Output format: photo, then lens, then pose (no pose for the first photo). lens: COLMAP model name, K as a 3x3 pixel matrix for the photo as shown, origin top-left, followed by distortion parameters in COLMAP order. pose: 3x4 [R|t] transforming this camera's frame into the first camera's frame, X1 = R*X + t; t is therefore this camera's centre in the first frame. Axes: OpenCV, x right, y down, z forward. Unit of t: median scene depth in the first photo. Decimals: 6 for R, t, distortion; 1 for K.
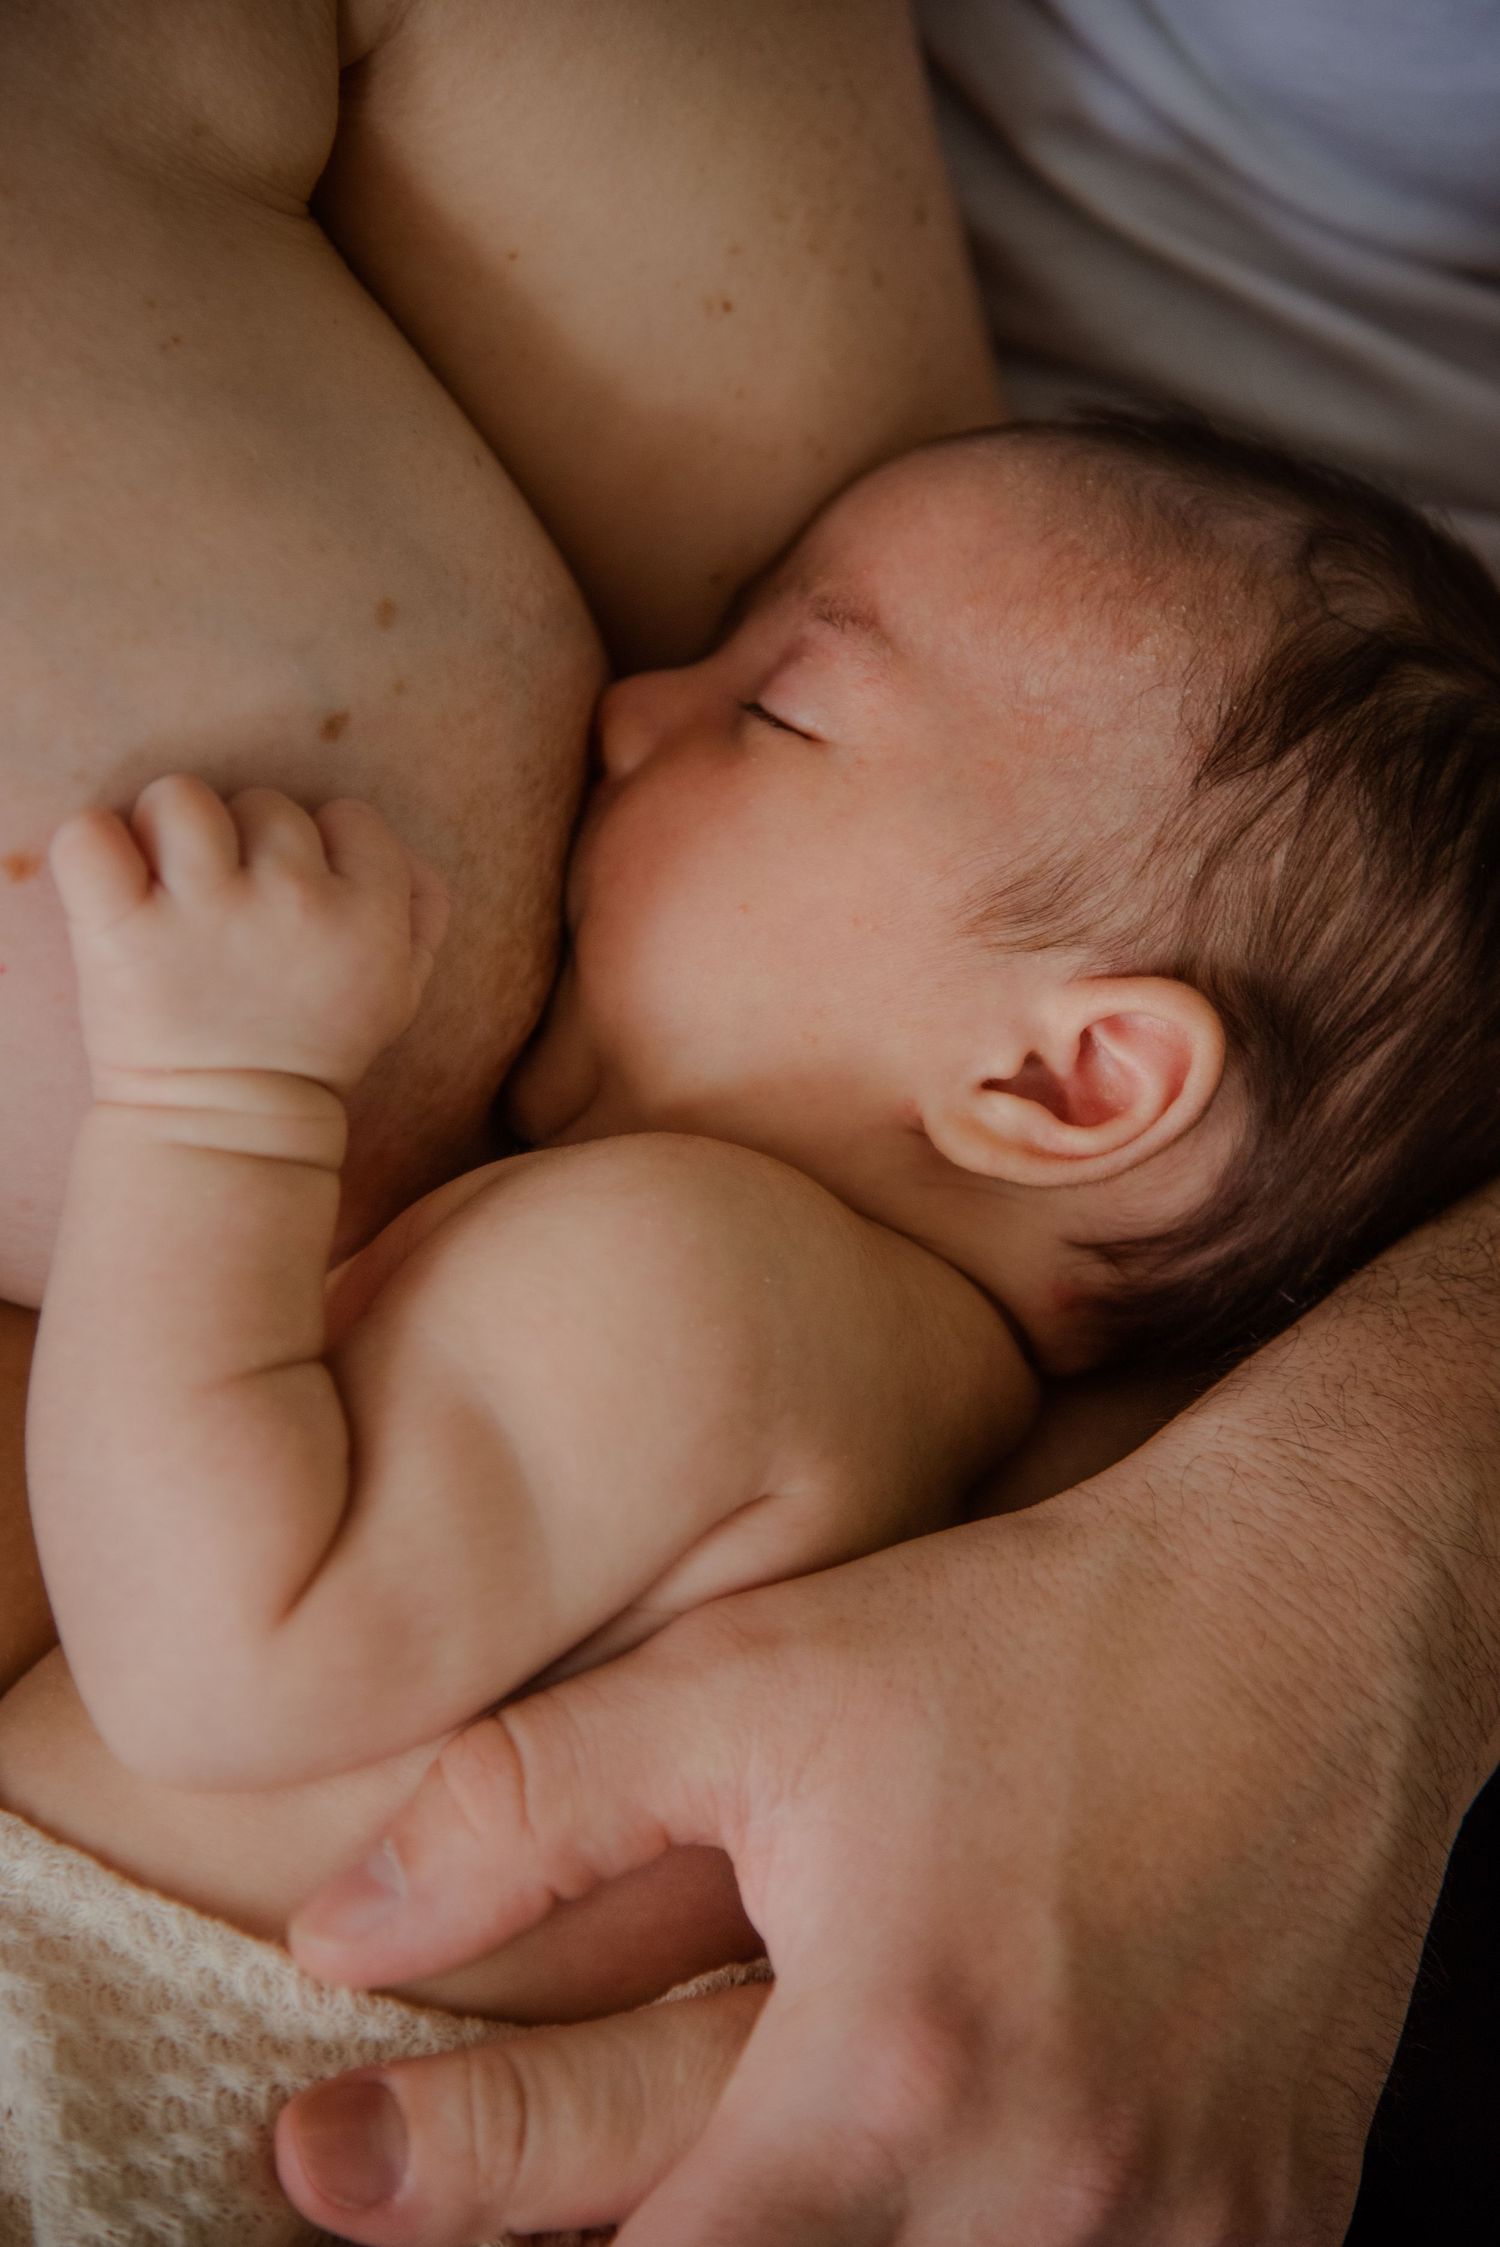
lens RADIAL K [[6554.2, 0, 748.5], [0, 6554.2, 1123.7], [0, 0, 1]] dist [0.568146, 0.000000]
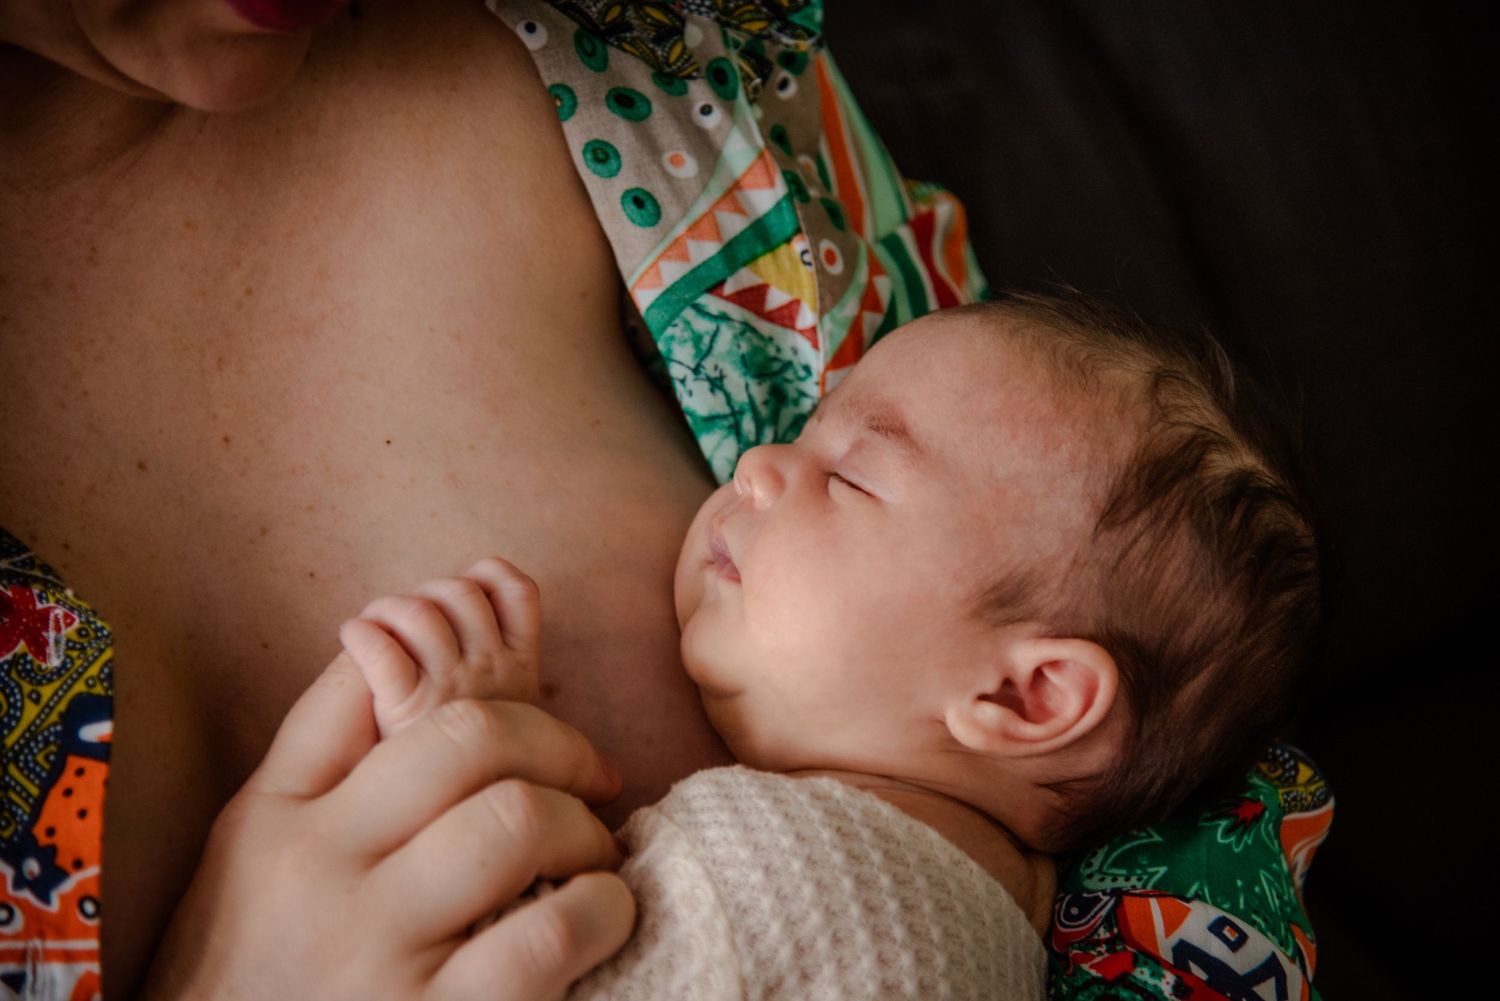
lens RADIAL K [[5116.8, 0, 759.8], [0, 5116.8, 497.9], [0, 0, 1]] dist [1.566410, 0.000000]
pose [[0.999528, -0.030634, 0.002256, -0.024506], [0.030704, 0.998541, -0.044419, -0.000152], [-0.000892, 0.044468, 0.999010, -0.377988]]
